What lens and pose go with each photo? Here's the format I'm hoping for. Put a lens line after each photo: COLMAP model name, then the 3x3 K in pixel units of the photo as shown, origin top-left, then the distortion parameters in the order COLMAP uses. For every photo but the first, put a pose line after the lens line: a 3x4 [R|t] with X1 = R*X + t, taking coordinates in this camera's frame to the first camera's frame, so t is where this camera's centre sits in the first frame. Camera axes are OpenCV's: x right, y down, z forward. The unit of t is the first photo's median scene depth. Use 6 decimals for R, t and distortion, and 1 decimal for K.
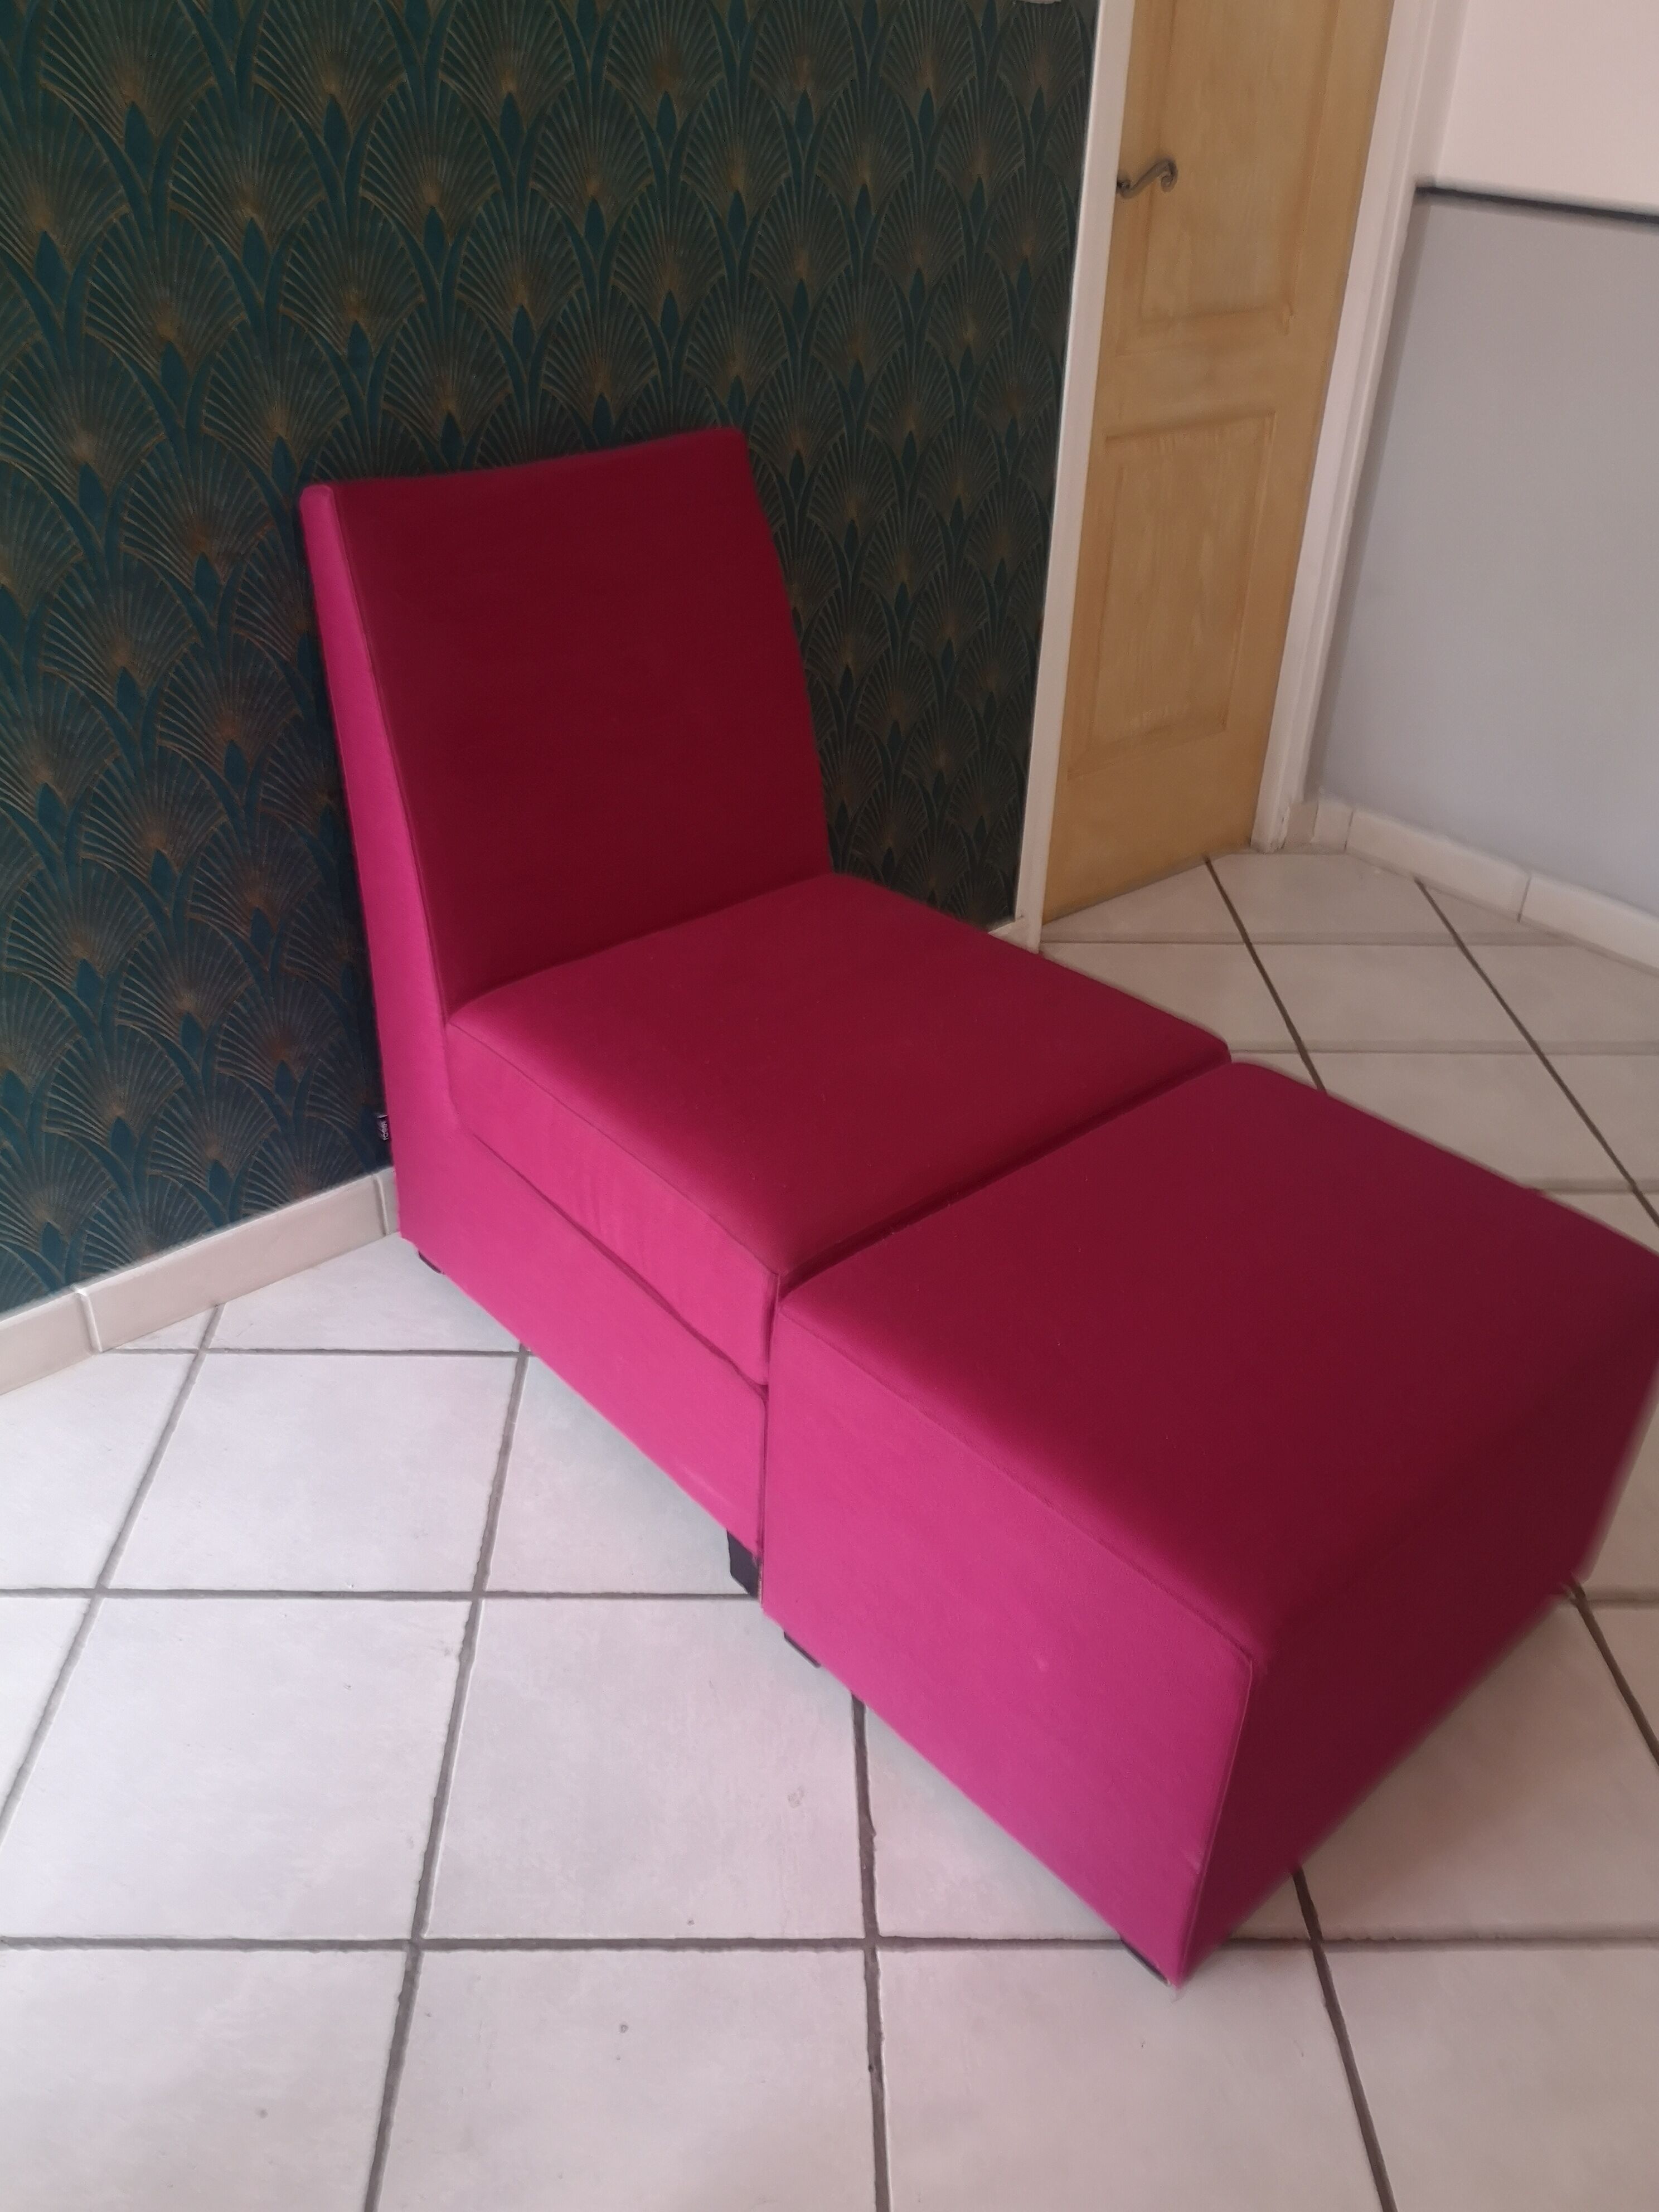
lens RADIAL K [[1759.4, 0, 890.1], [0, 1759.4, 1064.8], [0, 0, 1]] dist [0.077720, -0.097540]
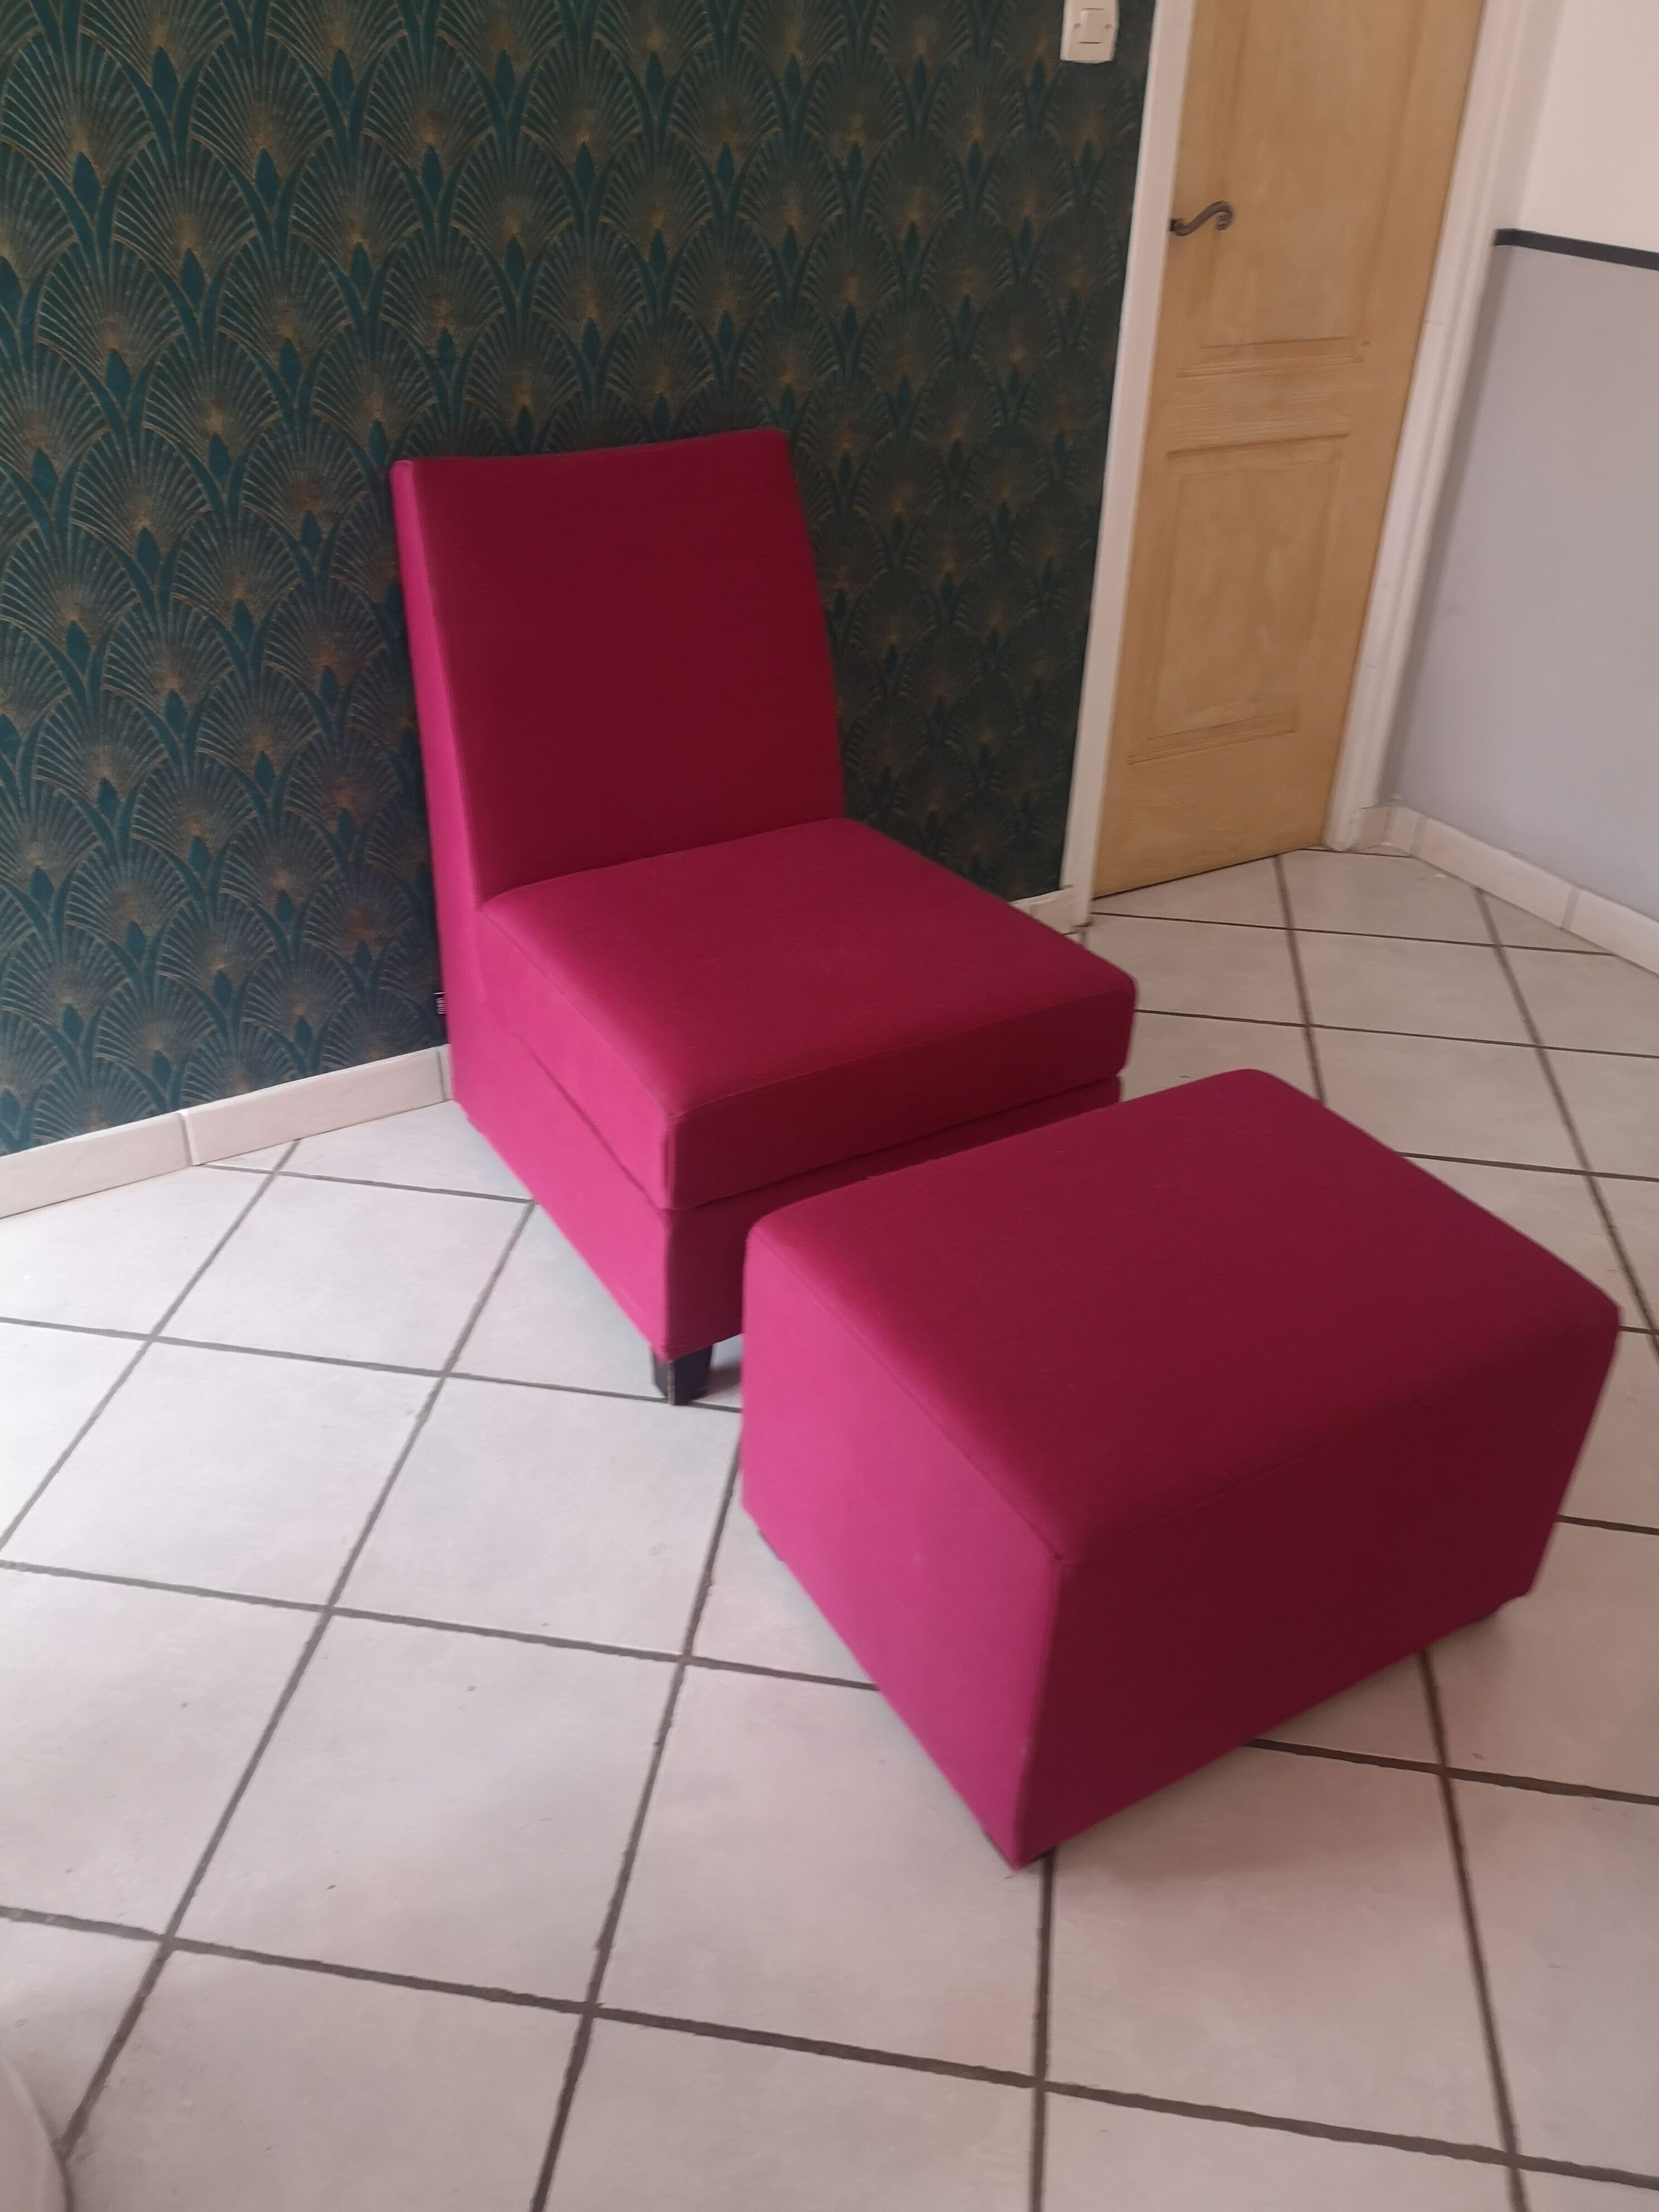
lens RADIAL K [[1759.4, 0, 897.3], [0, 1759.4, 1063.2], [0, 0, 1]] dist [0.077720, -0.097540]
pose [[0.986531, 0.085716, -0.139316, 0.195608], [-0.087310, 0.996167, -0.005355, 0.057496], [0.138323, 0.017447, 0.990233, -0.140336]]
